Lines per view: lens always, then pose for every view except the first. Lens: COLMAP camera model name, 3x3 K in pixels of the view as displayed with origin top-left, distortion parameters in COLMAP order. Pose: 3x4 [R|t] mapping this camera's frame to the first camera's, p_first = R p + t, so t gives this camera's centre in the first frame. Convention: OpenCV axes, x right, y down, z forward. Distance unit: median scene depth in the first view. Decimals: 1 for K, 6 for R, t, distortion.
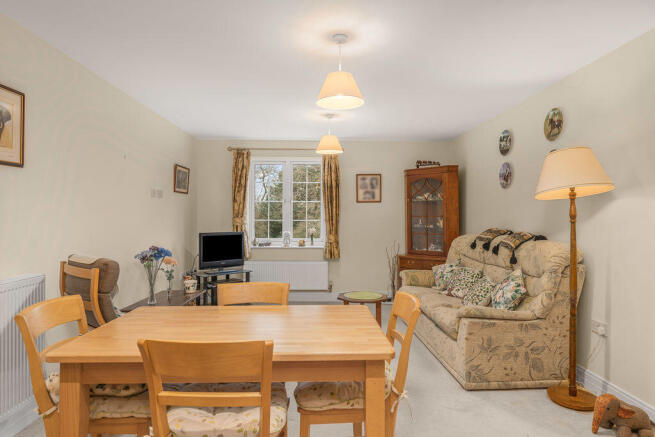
lens RADIAL K [[395.2, 0, 309.2], [0, 395.2, 214.9], [0, 0, 1]] dist [-0.008314, -0.000792]
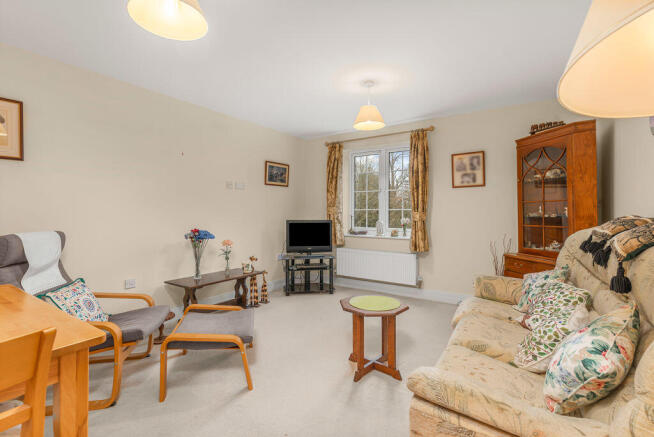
lens RADIAL K [[297.3, 0, 321.2], [0, 297.3, 214.6], [0, 0, 1]] dist [-0.005081, -0.001021]
pose [[0.828071, 0.002103, -0.560619, 0.251656], [0.003824, 0.999949, 0.009398, 0.019659], [0.560610, -0.009926, 0.828020, 0.319629]]
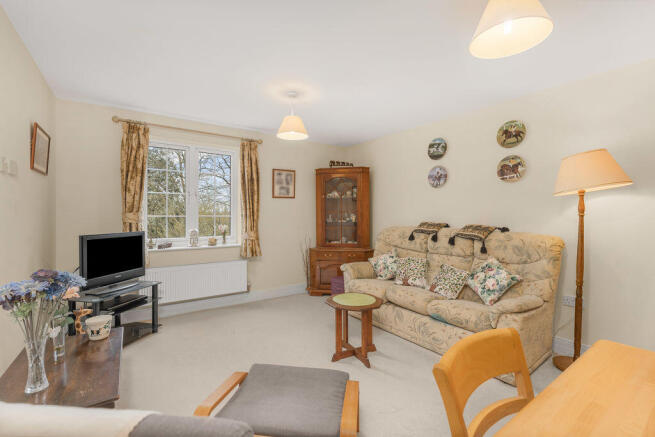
lens RADIAL K [[297.8, 0, 322.1], [0, 297.8, 217.2], [0, 0, 1]] dist [-0.005081, -0.001021]
pose [[0.820655, -0.005082, 0.571402, -0.207405], [-0.003962, 0.999886, 0.014583, 0.005903], [-0.571410, -0.014231, 0.820541, 0.332176]]
